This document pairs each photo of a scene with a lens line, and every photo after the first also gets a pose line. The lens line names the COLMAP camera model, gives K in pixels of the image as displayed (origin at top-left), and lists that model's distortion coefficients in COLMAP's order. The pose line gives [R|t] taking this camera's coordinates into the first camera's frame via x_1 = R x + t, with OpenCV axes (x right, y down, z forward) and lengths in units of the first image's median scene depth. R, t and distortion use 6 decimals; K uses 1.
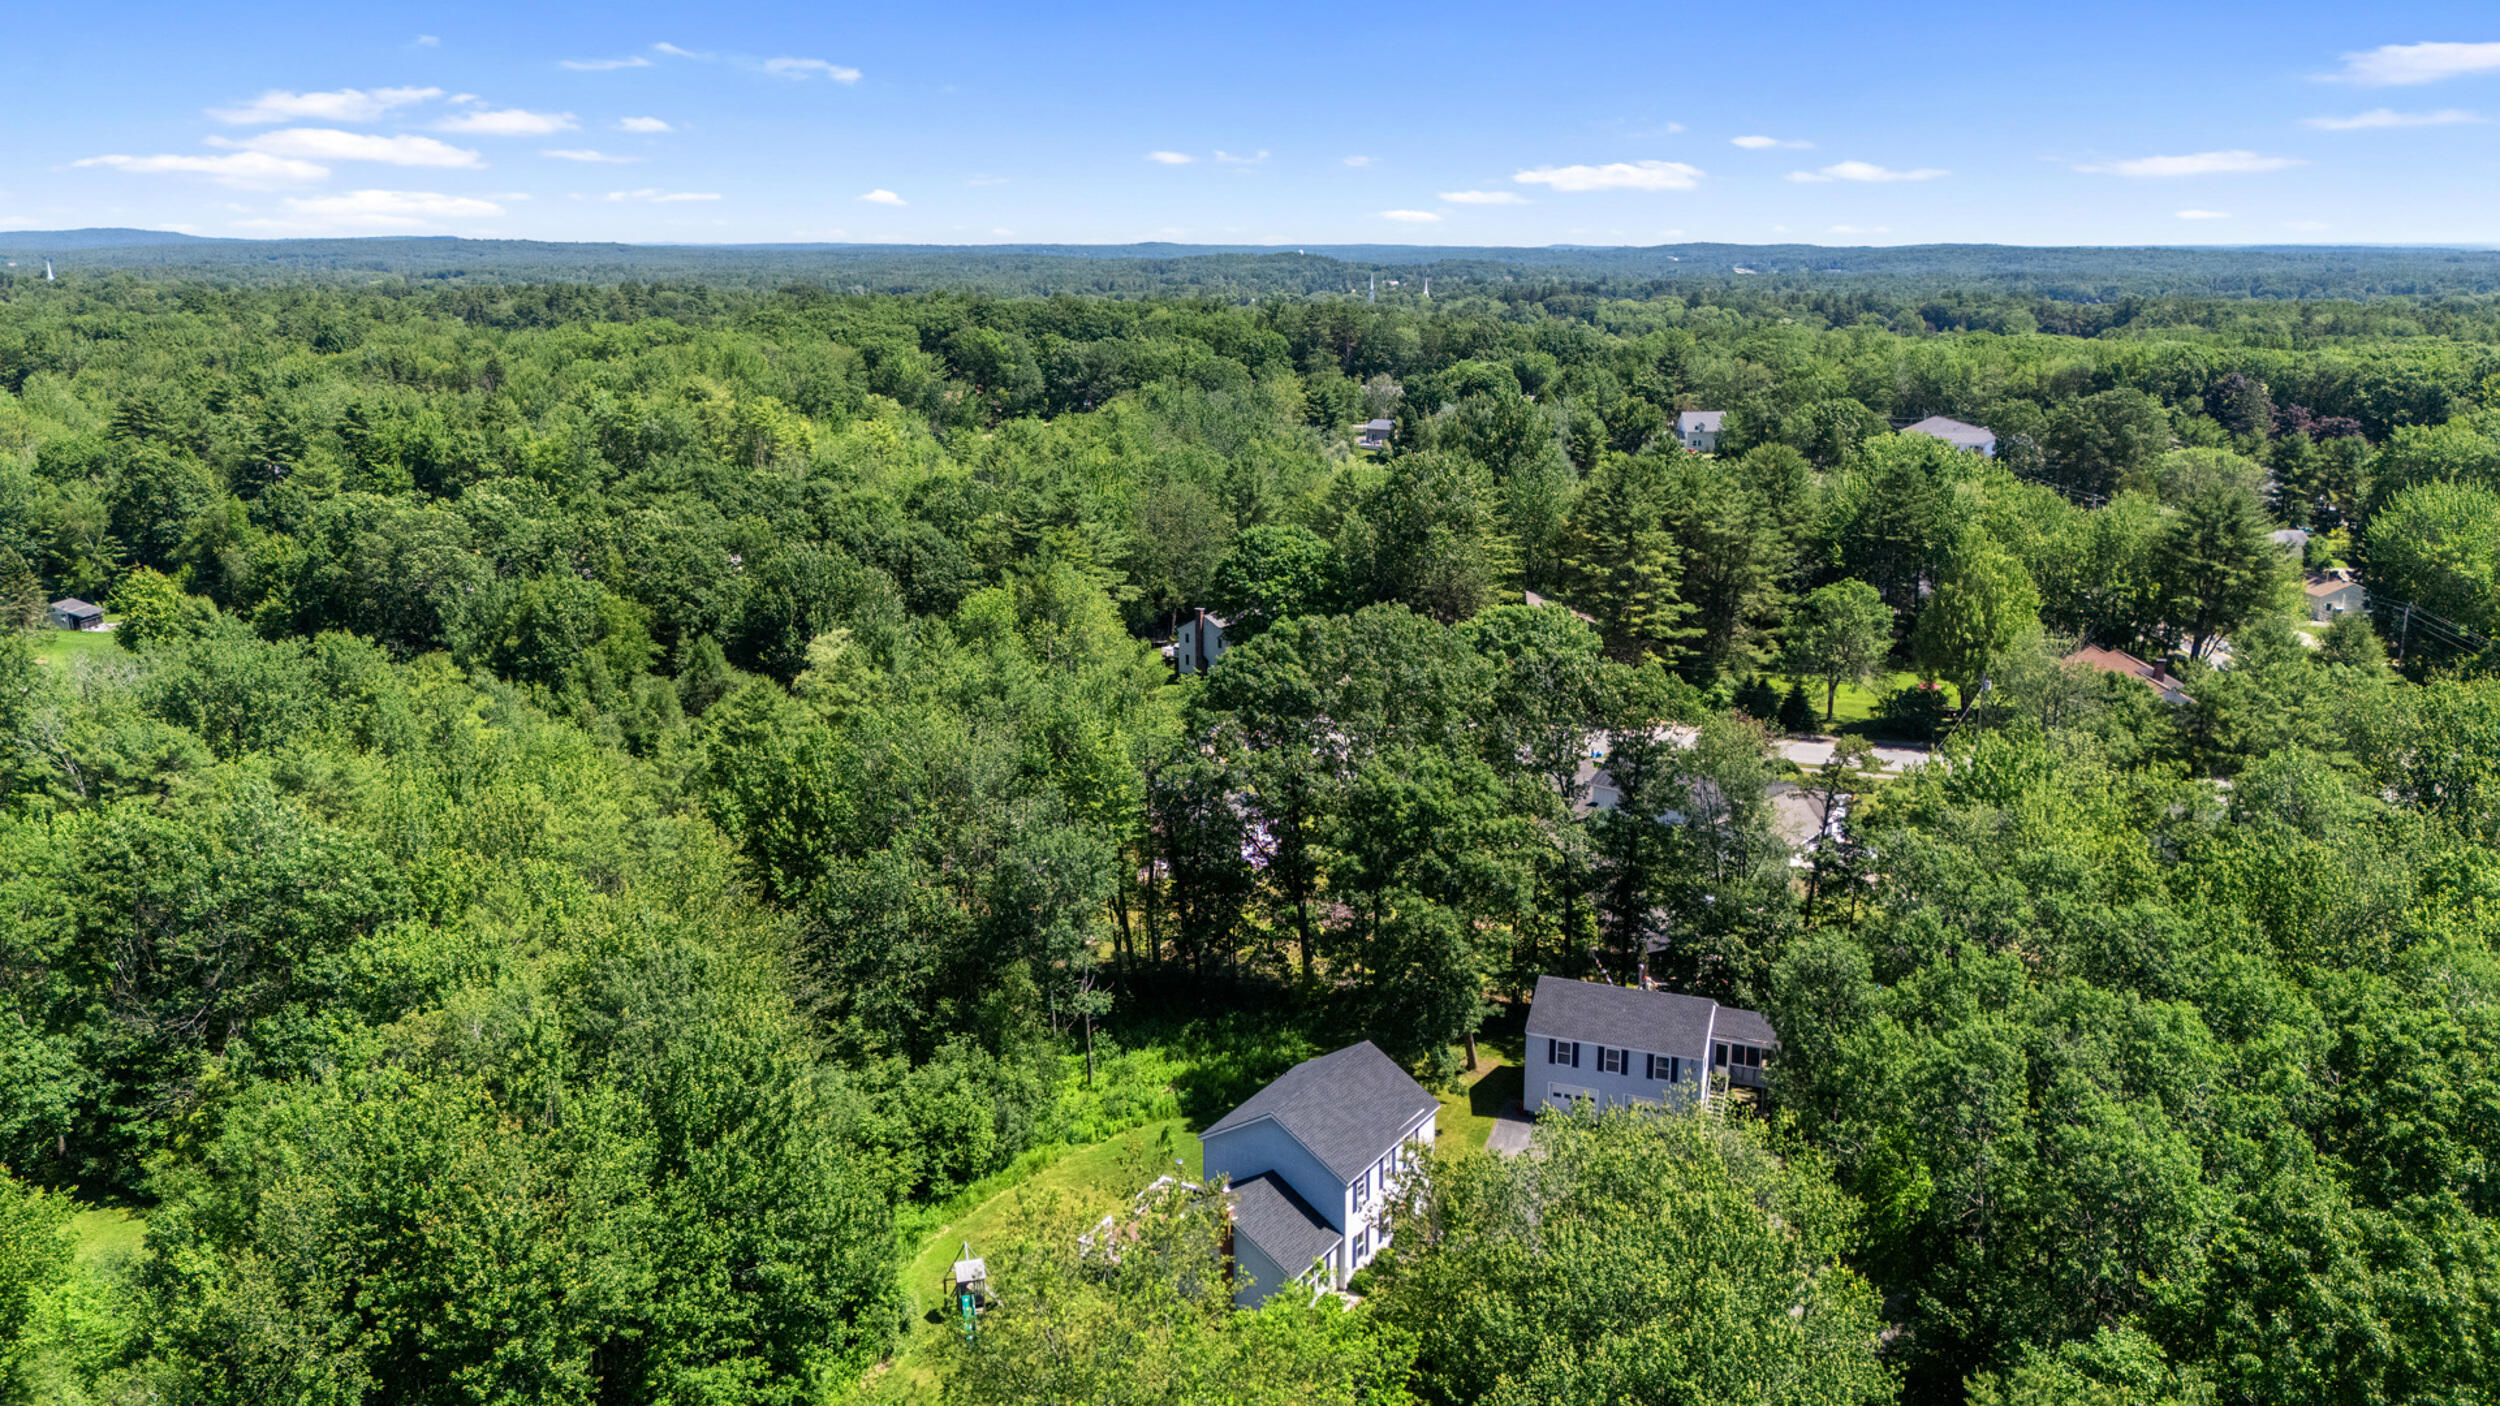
lens RADIAL K [[1833.2, 0, 1273.1], [0, 1833.2, 712.5], [0, 0, 1]] dist [0.071270, -0.020519]
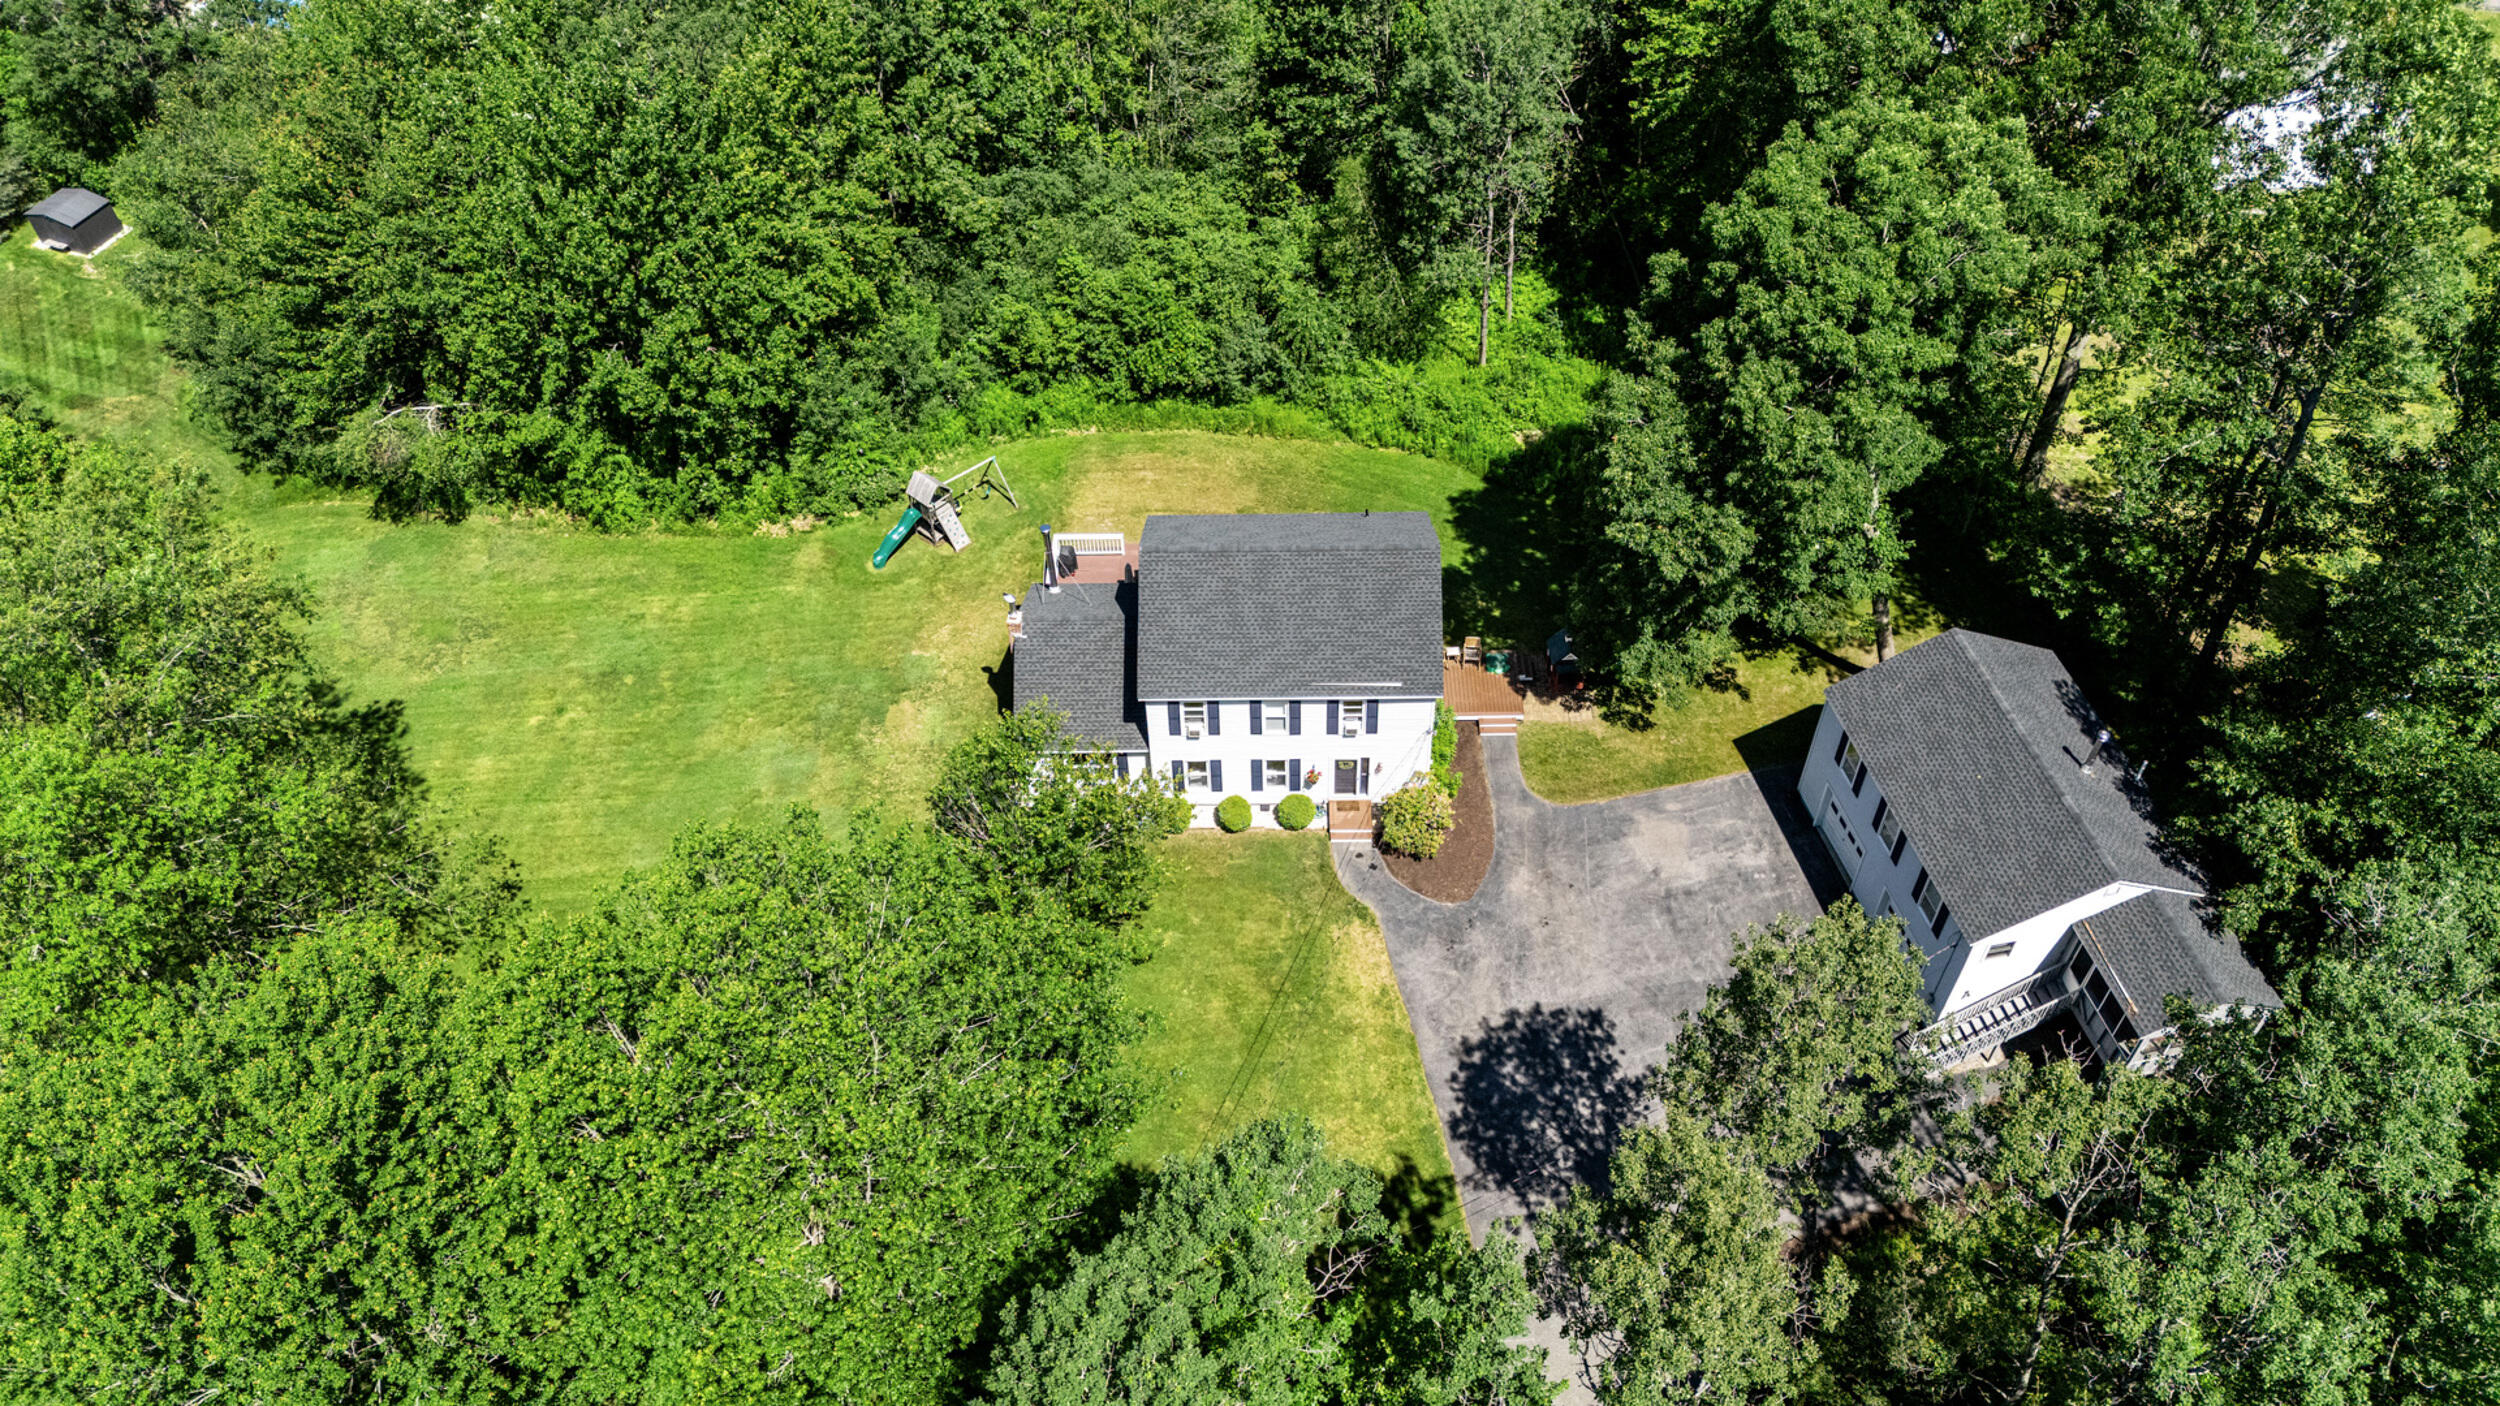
lens RADIAL K [[1833.2, 0, 1253.6], [0, 1833.2, 713.2], [0, 0, 1]] dist [0.071270, -0.020519]
pose [[0.524964, 0.626832, -0.575756, 0.372413], [-0.195043, 0.747062, 0.635497, -0.143034], [0.828475, -0.221316, 0.514440, 0.566940]]
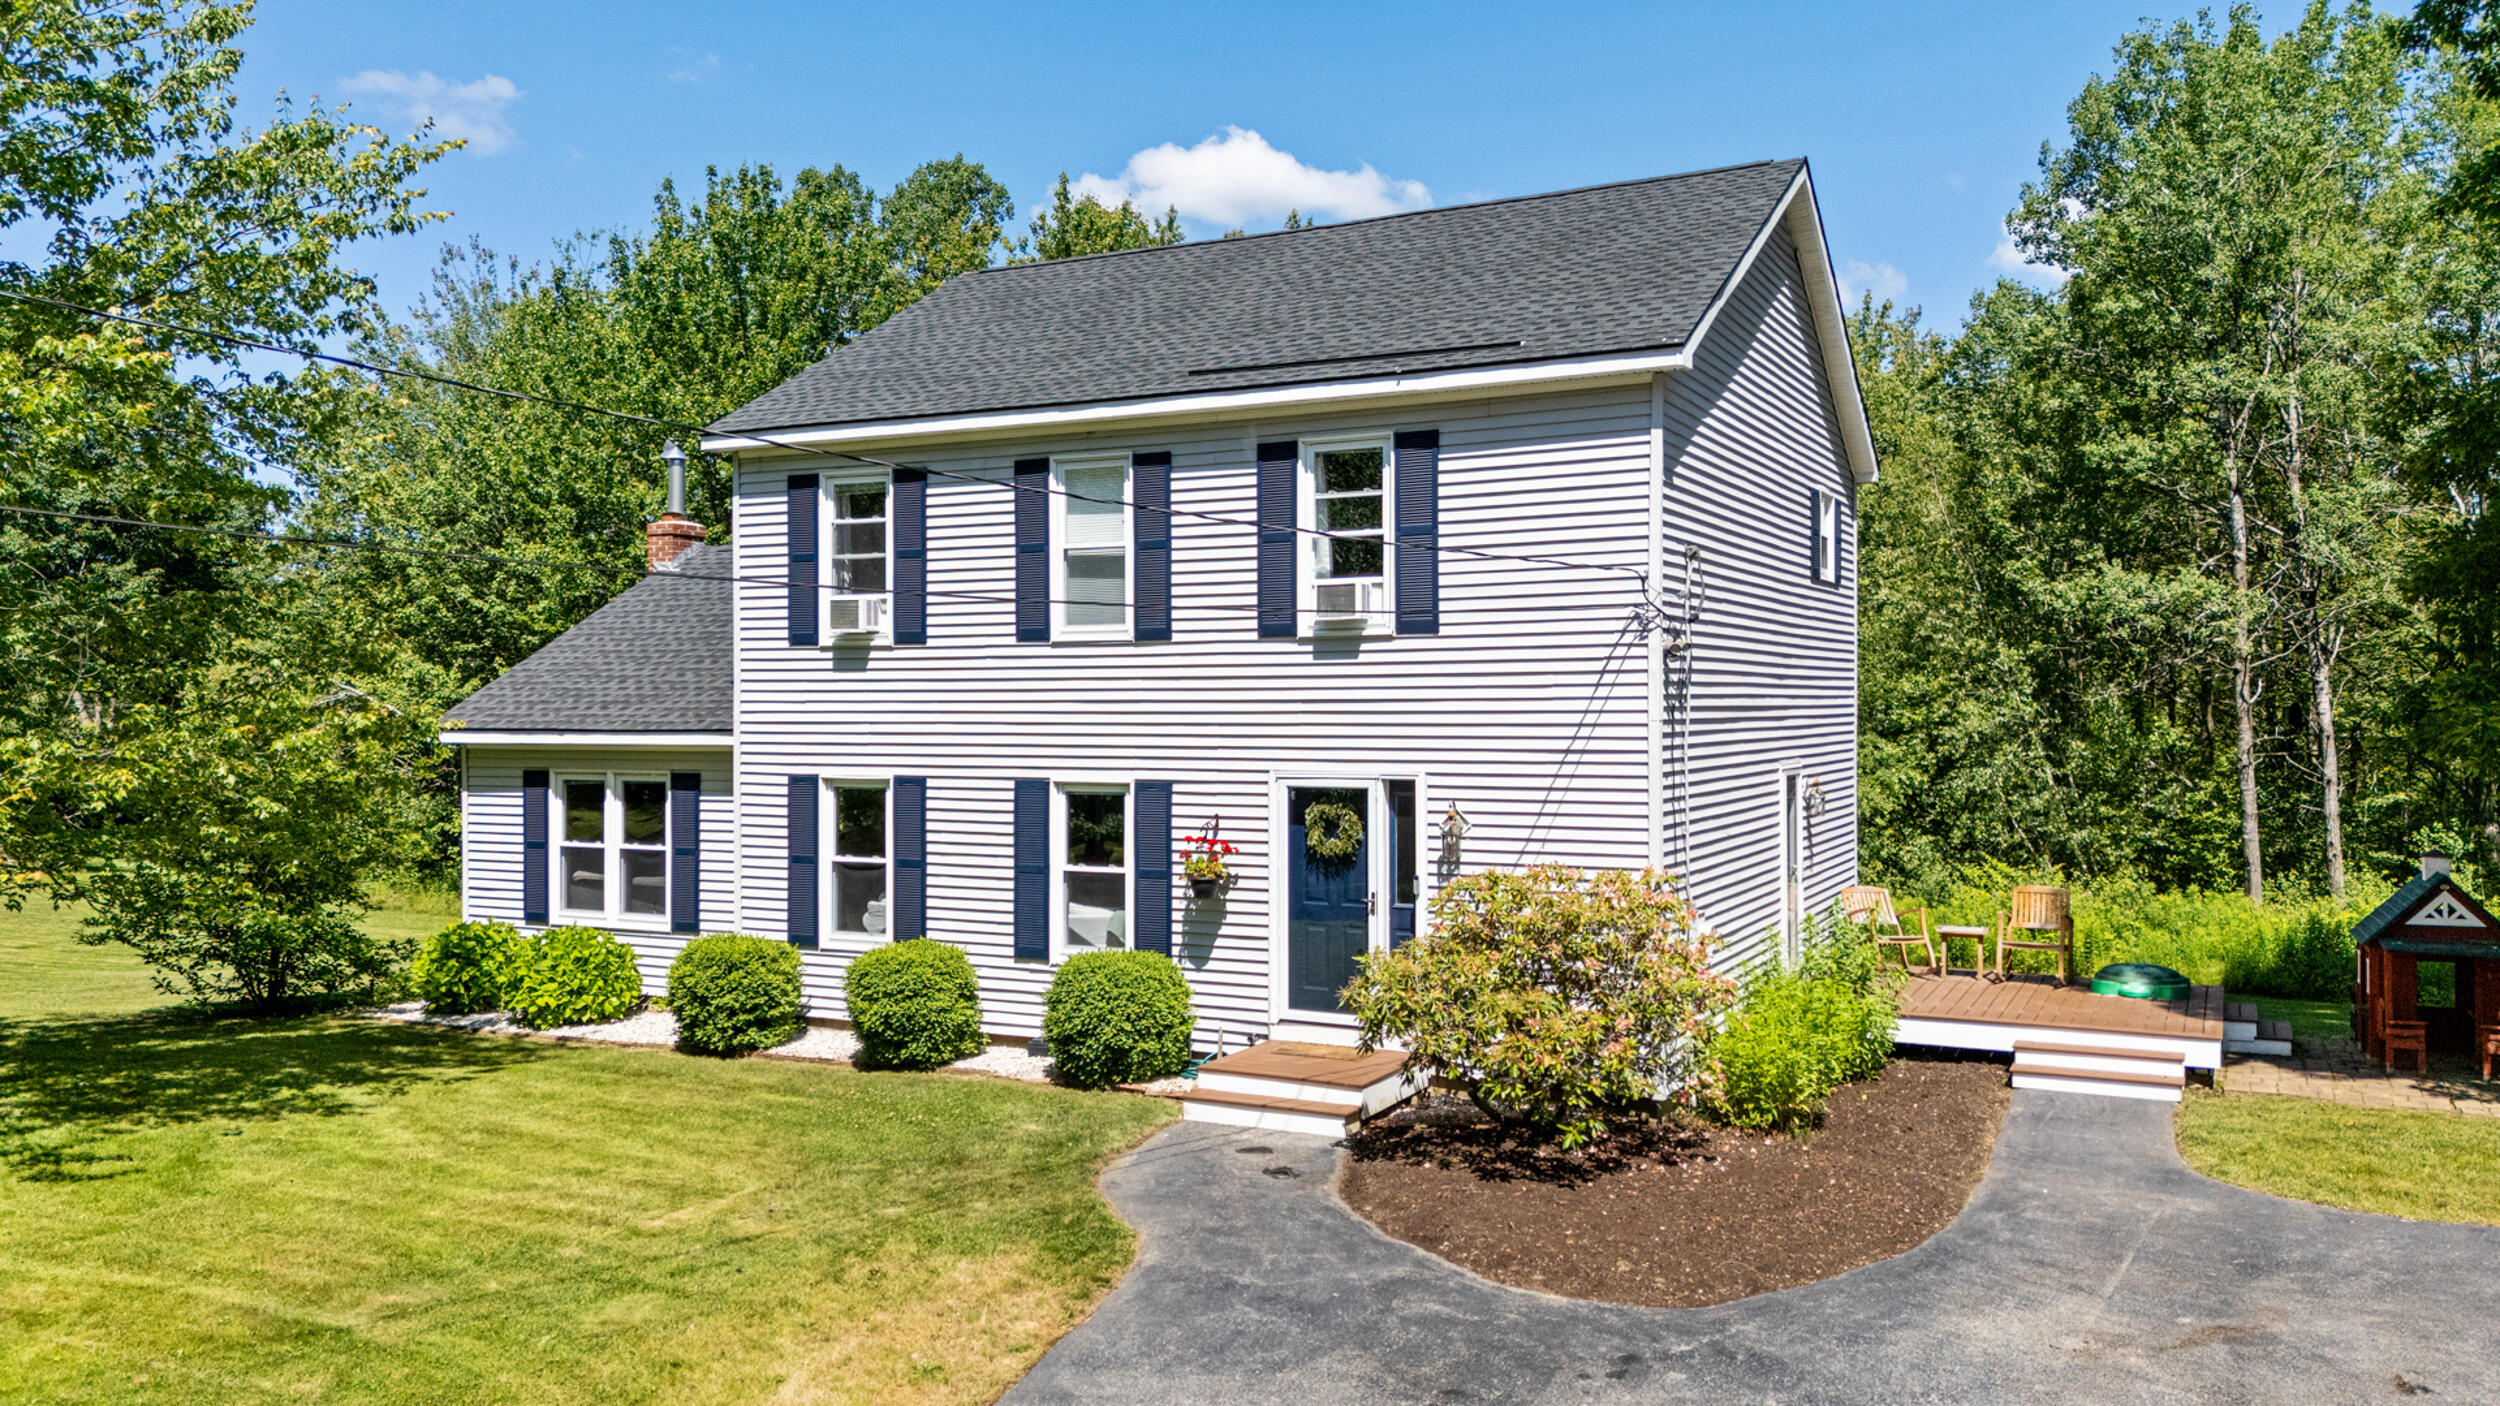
lens RADIAL K [[1833.2, 0, 1253.3], [0, 1833.2, 702.7], [0, 0, 1]] dist [0.071270, -0.020519]
pose [[0.068610, -0.004059, -0.997635, 0.209102], [-0.239538, 0.970672, -0.020423, 0.225180], [0.968460, 0.240372, 0.065626, 0.866794]]
